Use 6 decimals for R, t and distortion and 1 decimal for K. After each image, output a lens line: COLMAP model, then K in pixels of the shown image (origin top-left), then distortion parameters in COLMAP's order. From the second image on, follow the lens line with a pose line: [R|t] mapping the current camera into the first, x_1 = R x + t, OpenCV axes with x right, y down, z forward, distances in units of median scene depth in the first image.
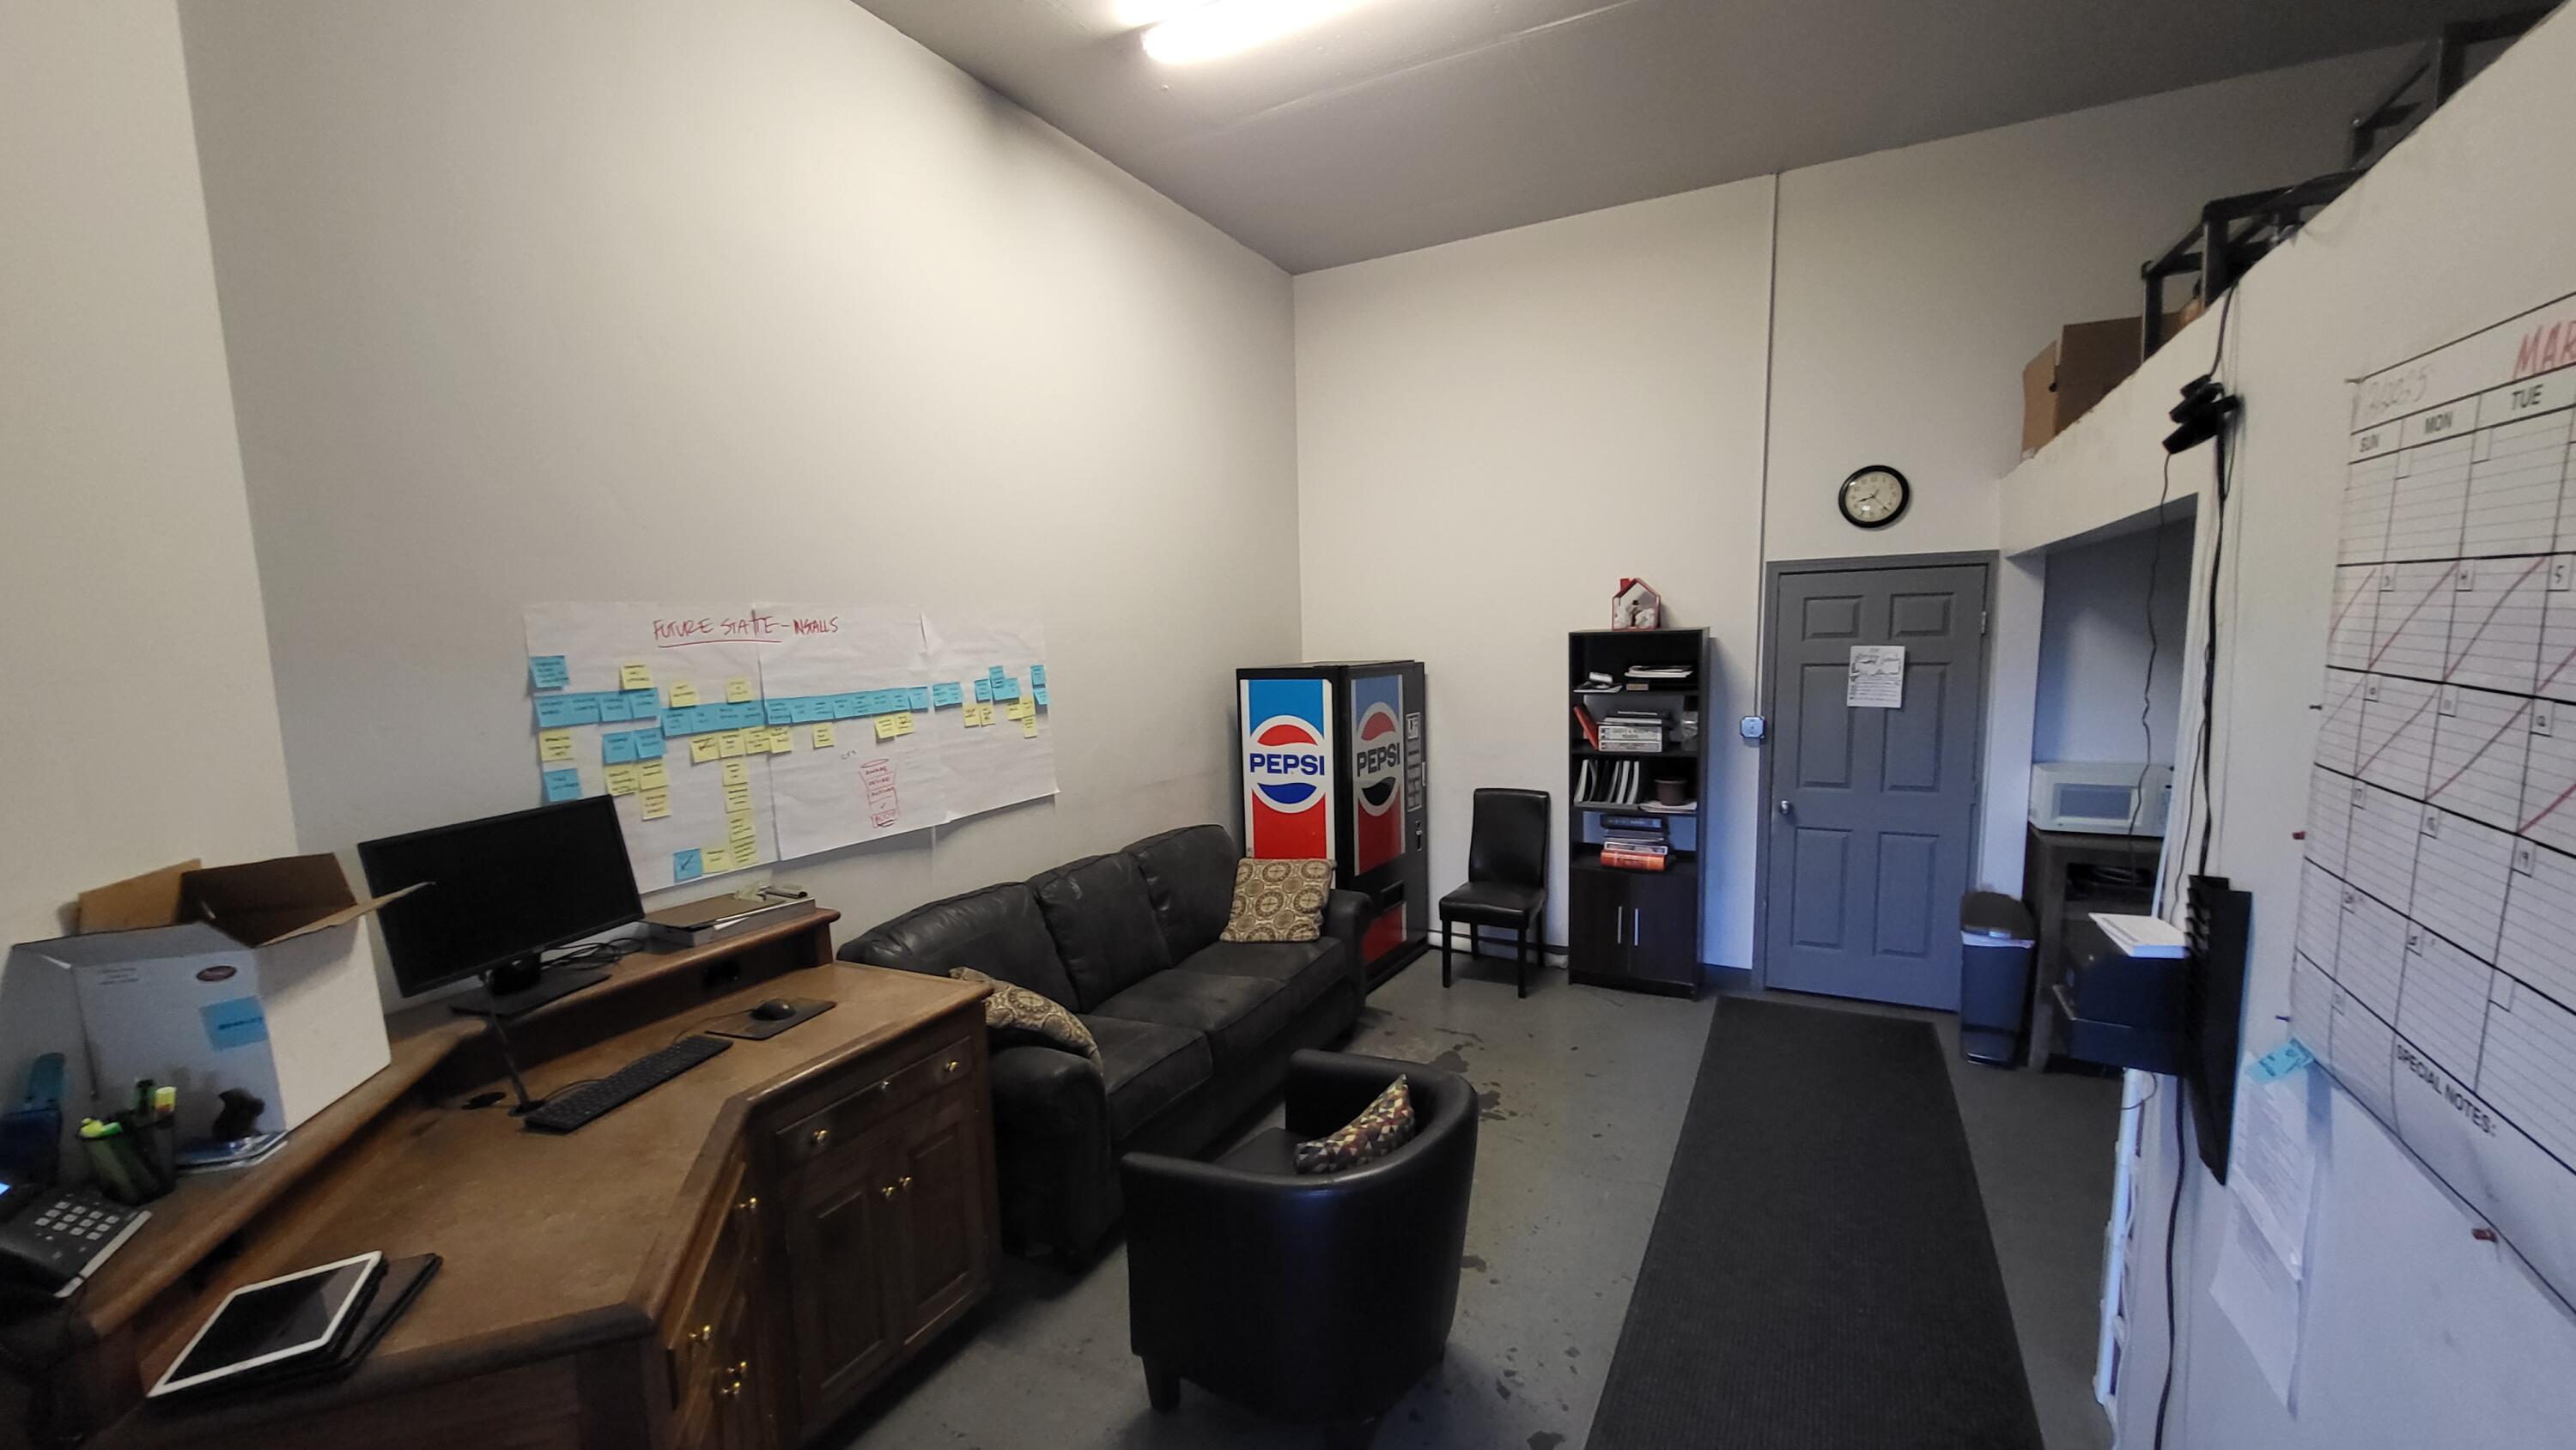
lens RADIAL K [[1016.7, 0, 1278.1], [0, 1016.7, 758.2], [0, 0, 1]] dist [0.002940, -0.000105]
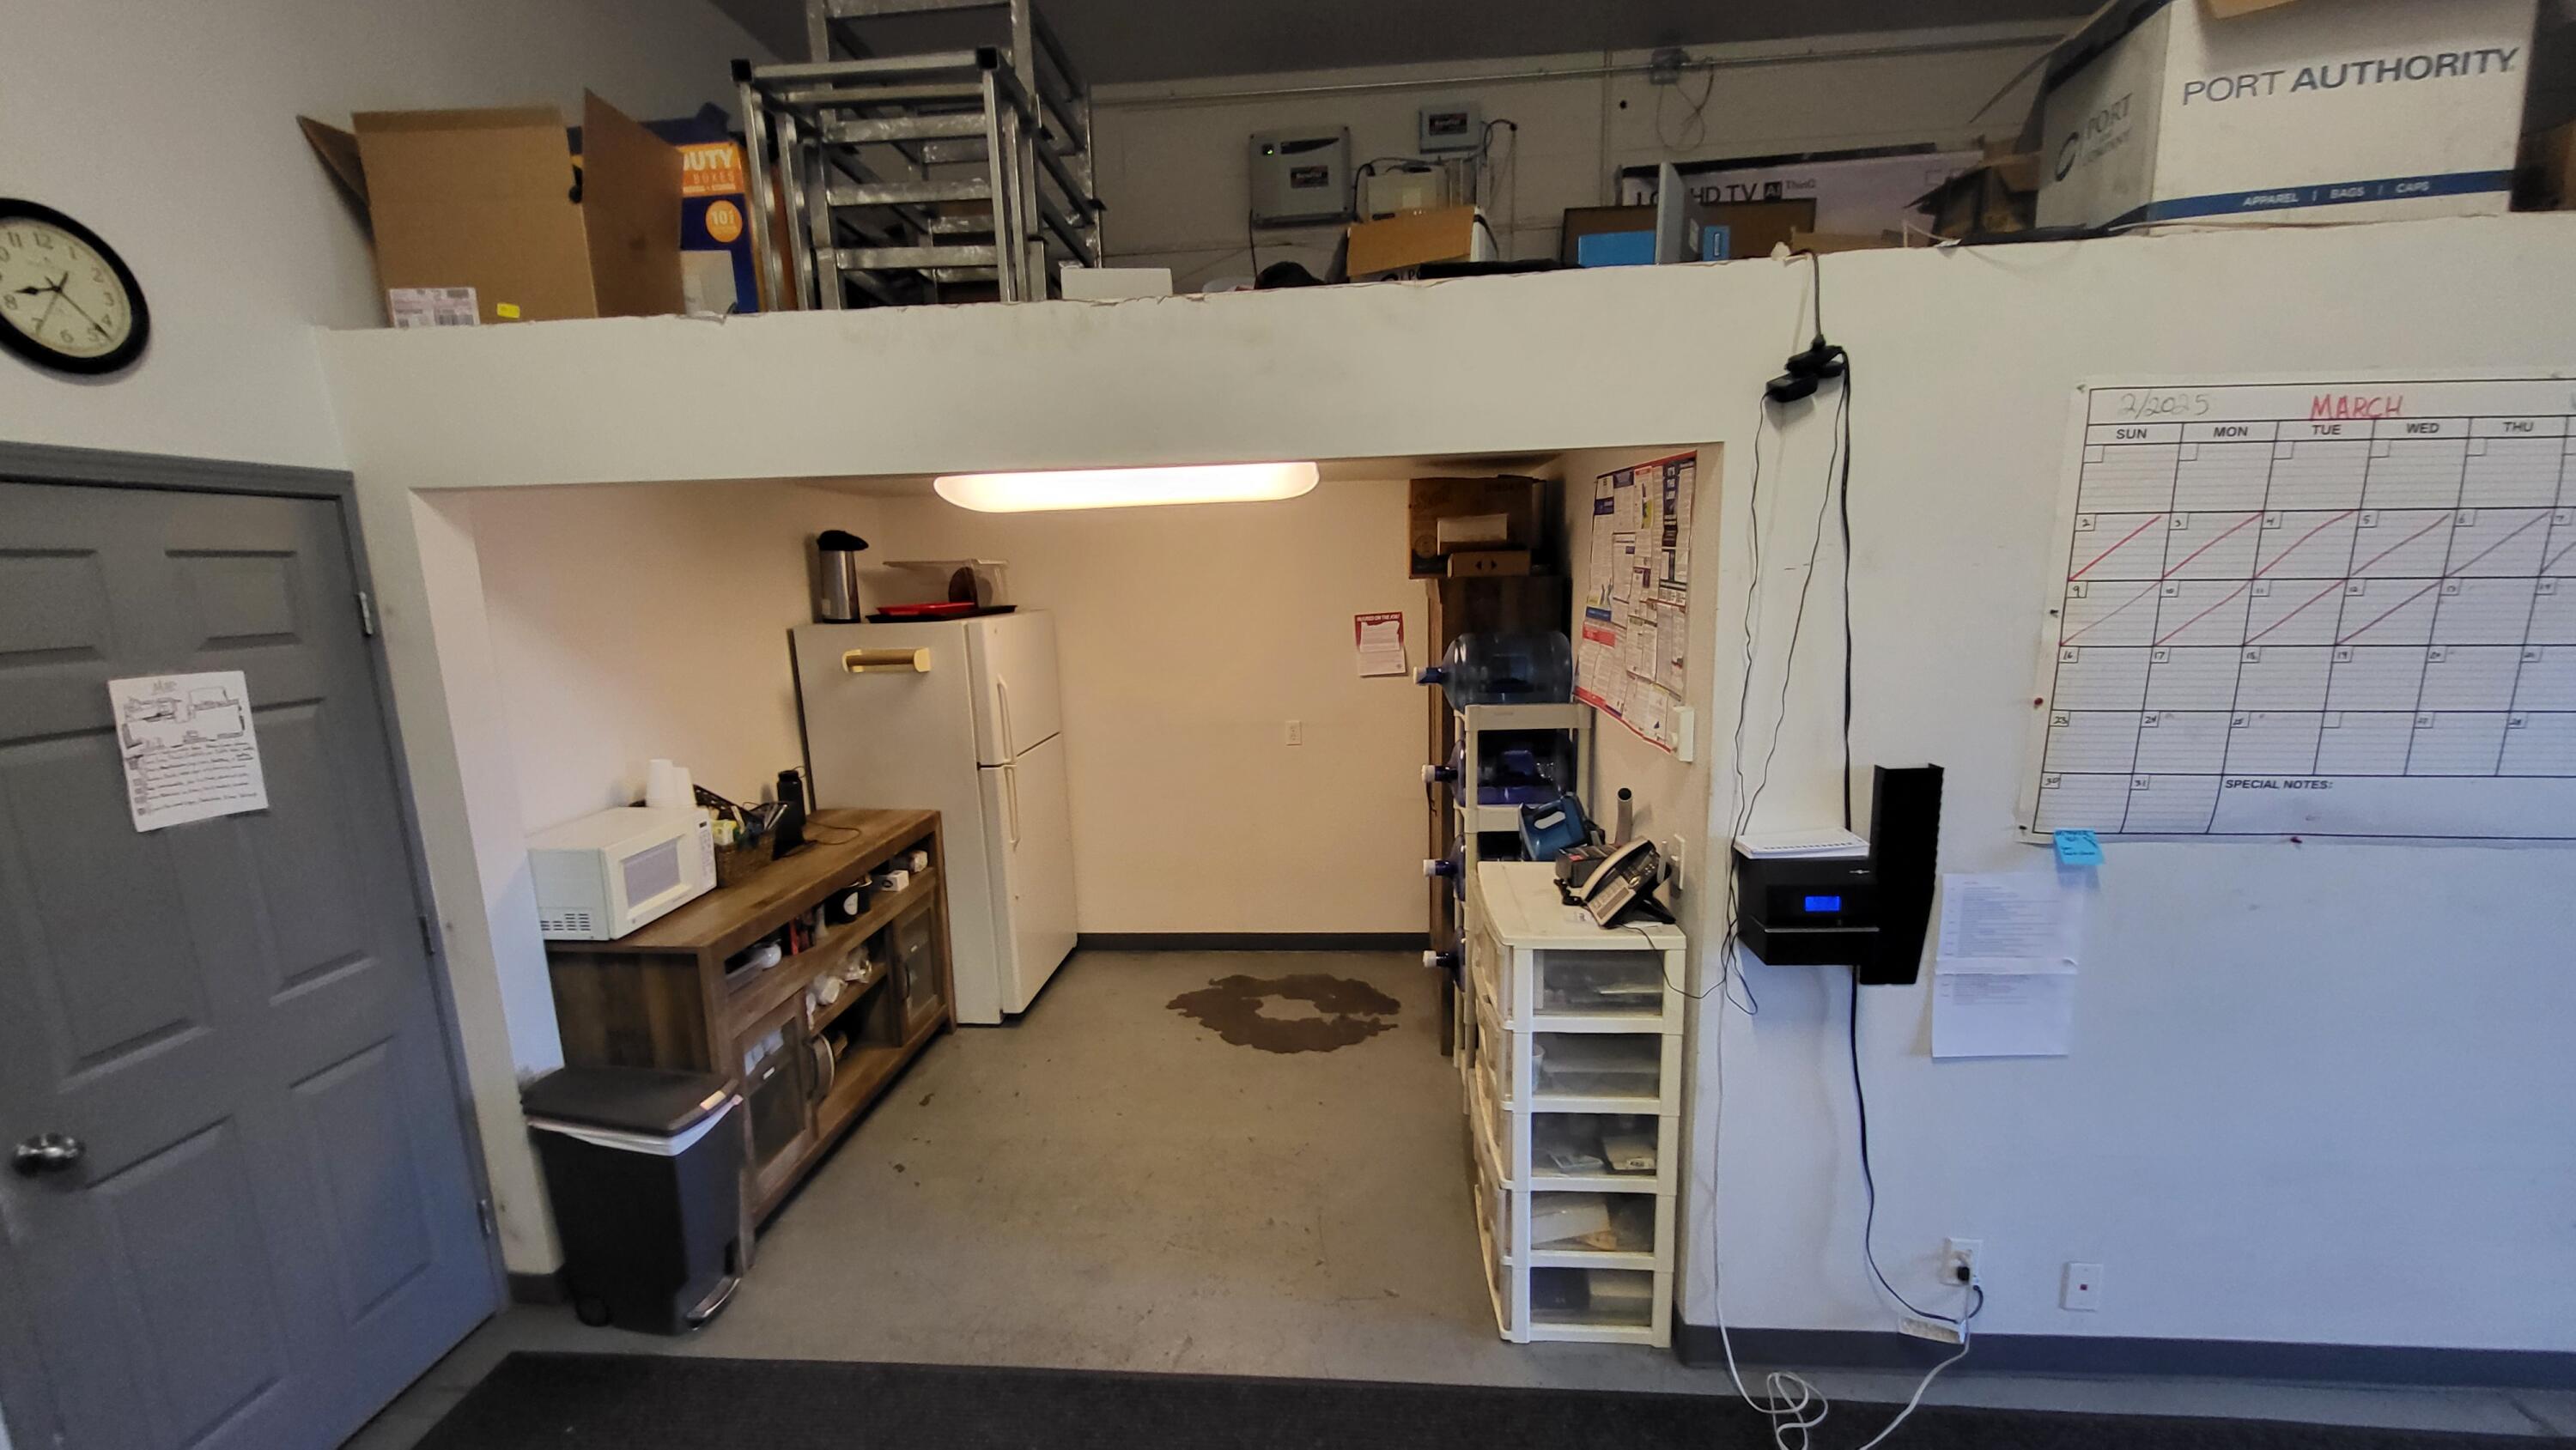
lens RADIAL K [[1016.7, 0, 1278.1], [0, 1016.7, 758.2], [0, 0, 1]] dist [0.002940, -0.000105]
pose [[-0.366514, -0.137702, 0.920166, 0.038773], [0.154646, 0.966214, 0.206191, -0.095611], [-0.917471, 0.217872, -0.332836, 0.747697]]
